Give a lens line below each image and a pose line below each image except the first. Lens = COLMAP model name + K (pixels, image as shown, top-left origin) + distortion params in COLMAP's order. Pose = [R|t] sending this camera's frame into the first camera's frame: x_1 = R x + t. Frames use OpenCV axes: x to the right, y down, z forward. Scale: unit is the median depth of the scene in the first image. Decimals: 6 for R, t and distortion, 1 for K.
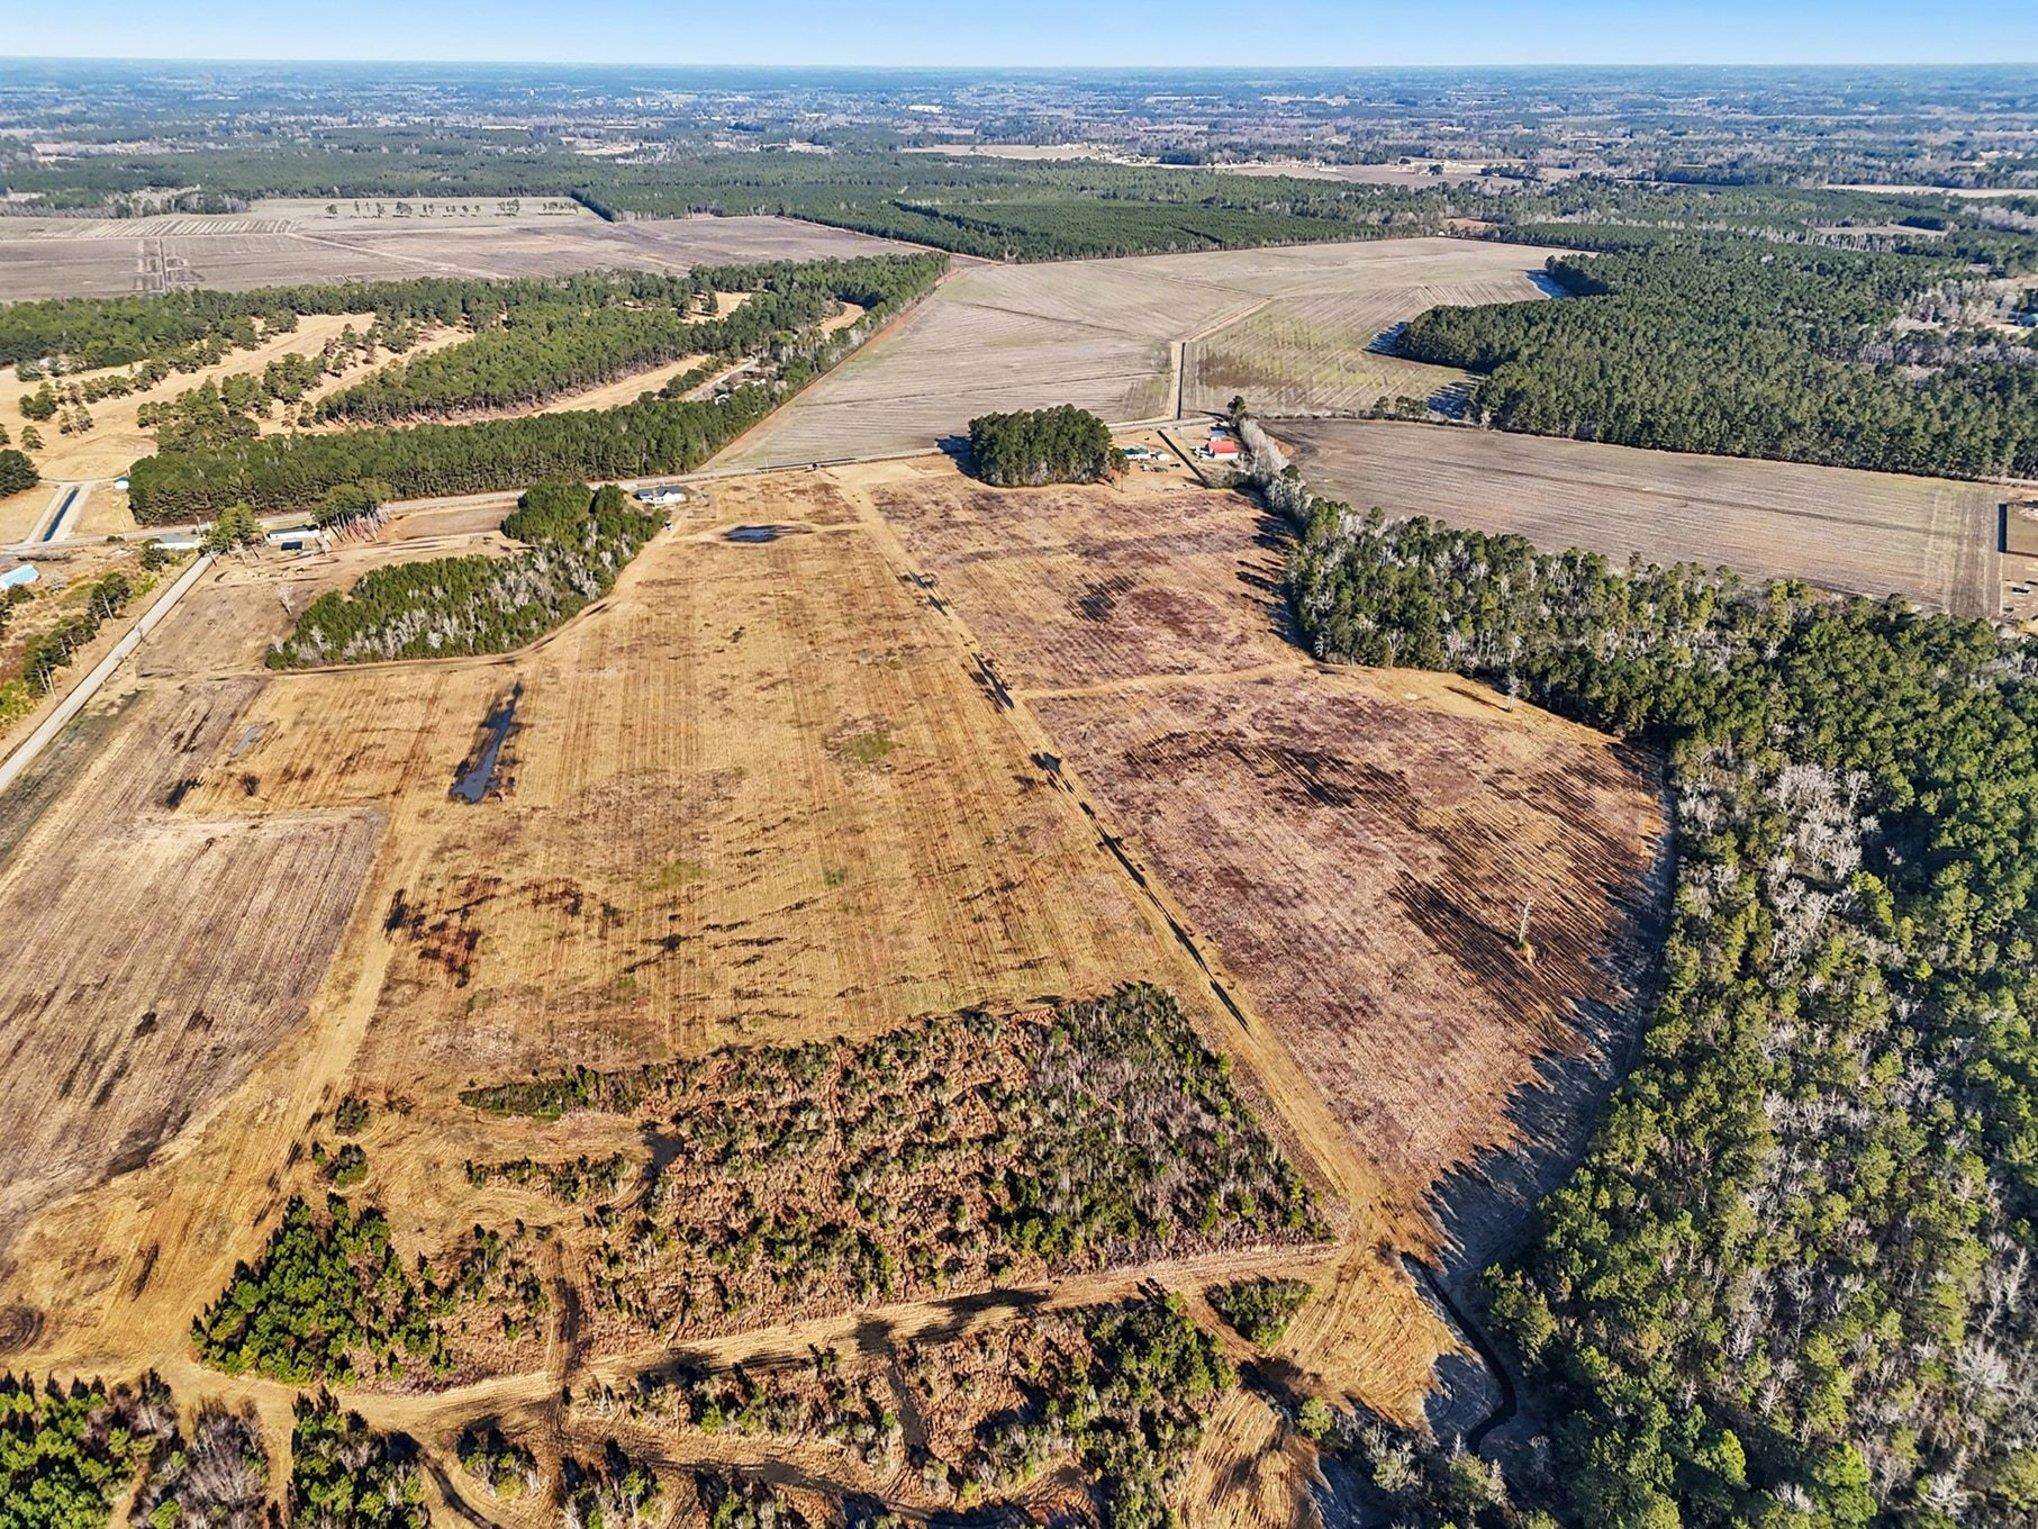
lens RADIAL K [[1497.4, 0, 1030.1], [0, 1497.4, 767.5], [0, 0, 1]] dist [0.082071, -0.082492]
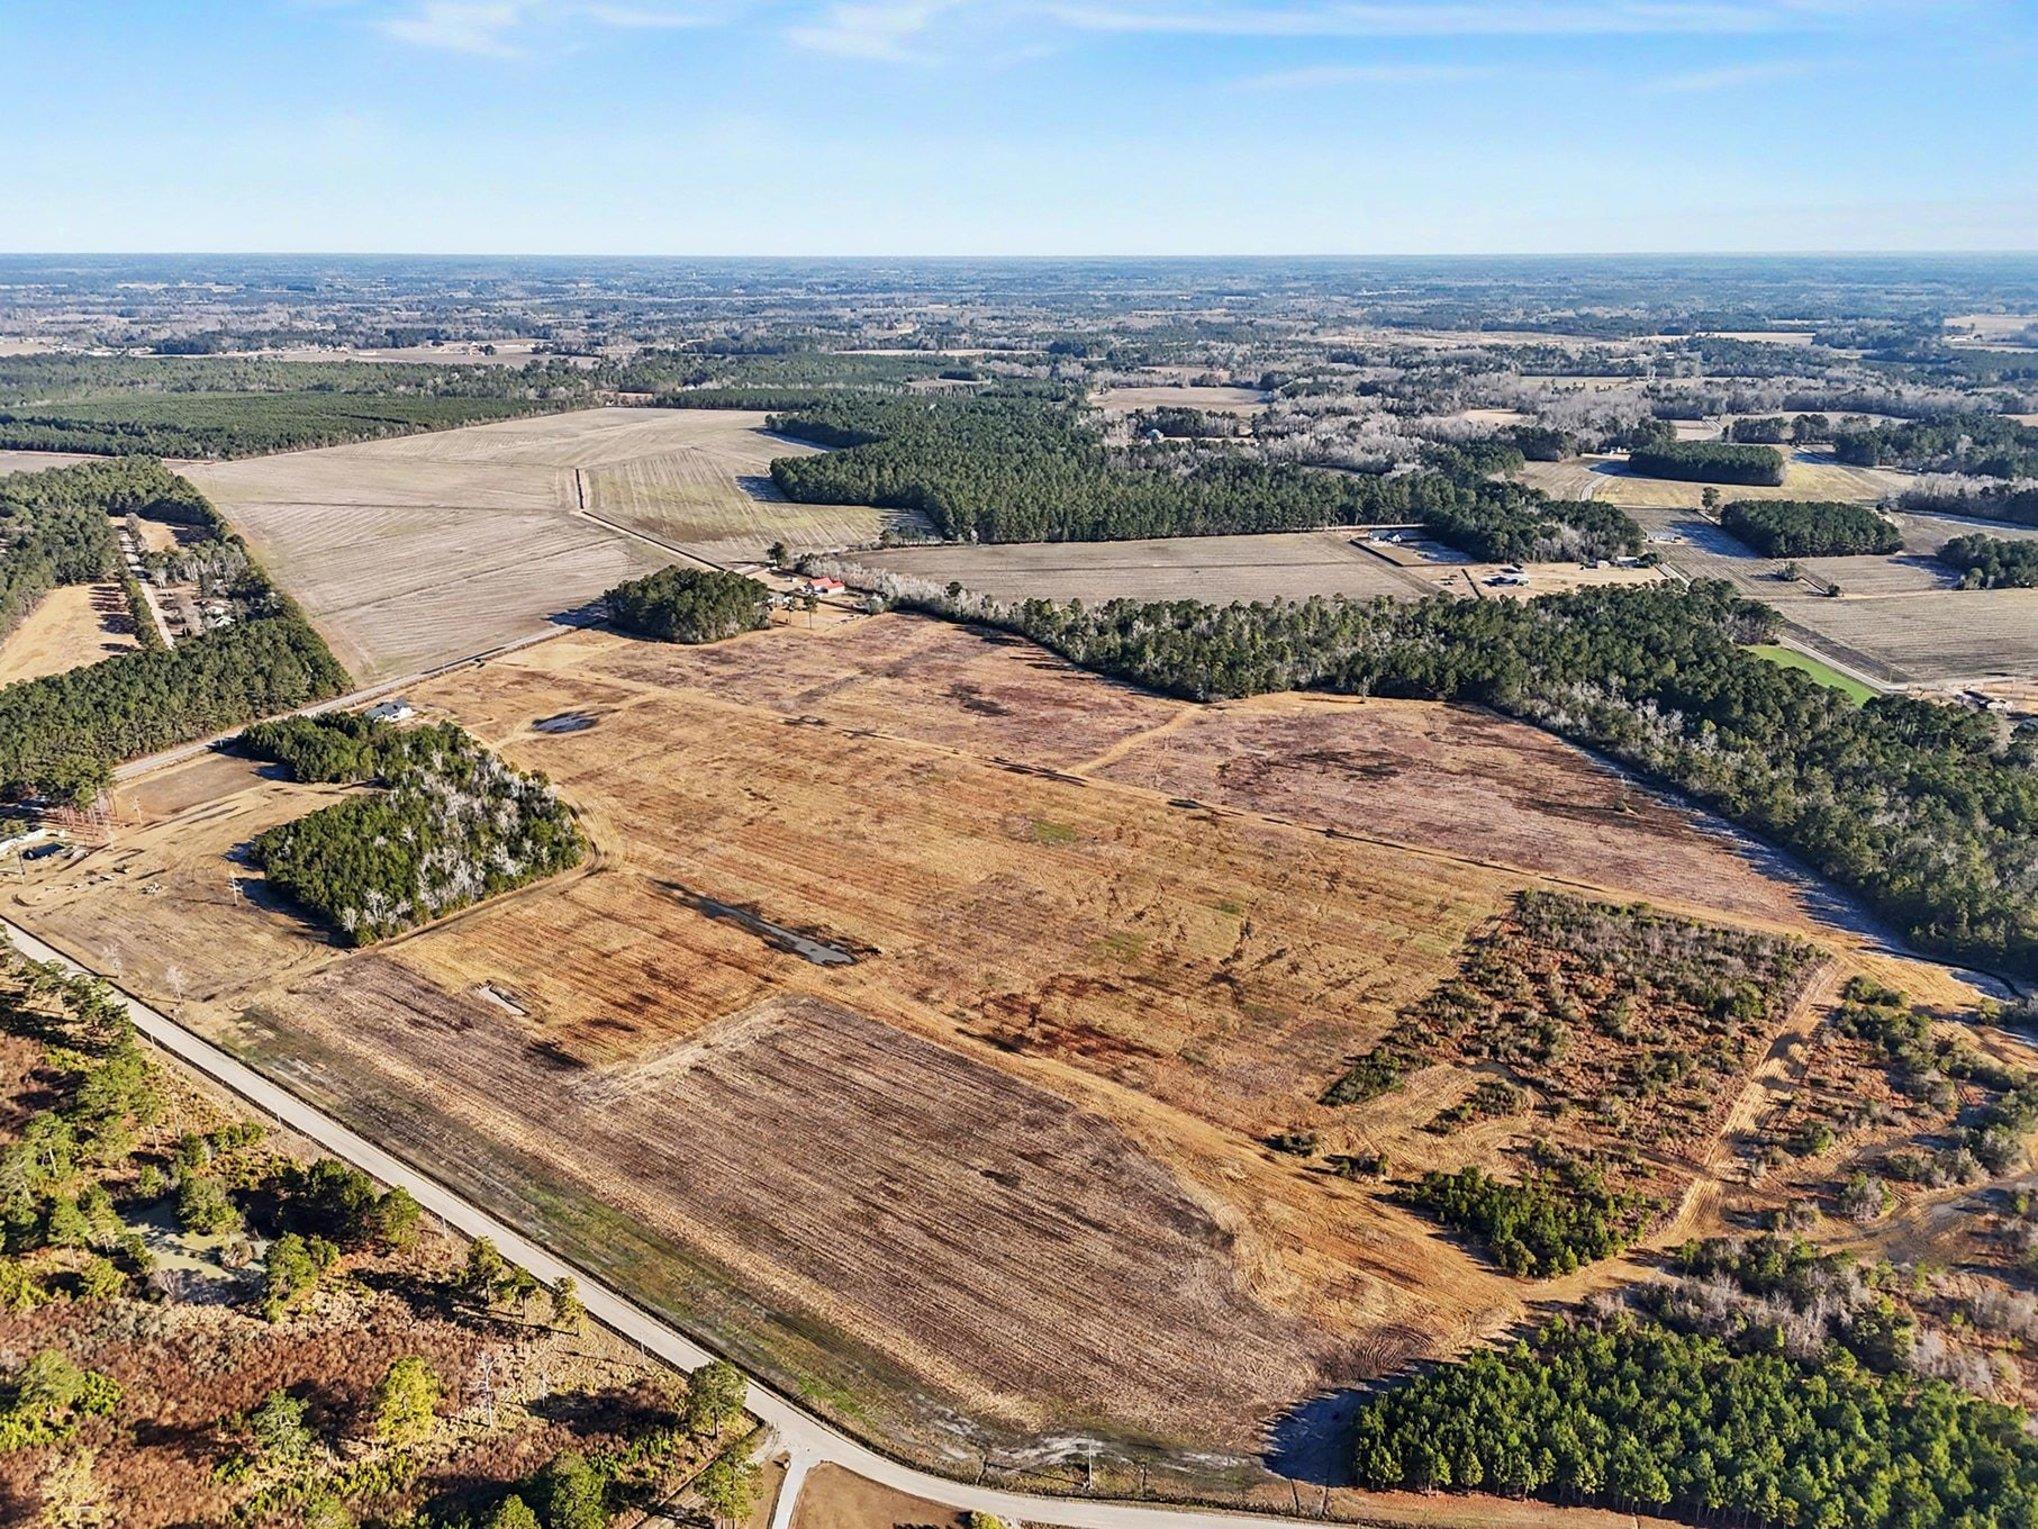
lens RADIAL K [[1497.4, 0, 1030.1], [0, 1497.4, 767.5], [0, 0, 1]] dist [0.082071, -0.082492]
pose [[0.763164, -0.215145, 0.609339, -0.763070], [0.278401, 0.960417, -0.009580, -0.052257], [-0.583158, 0.176951, 0.792852, 0.108800]]
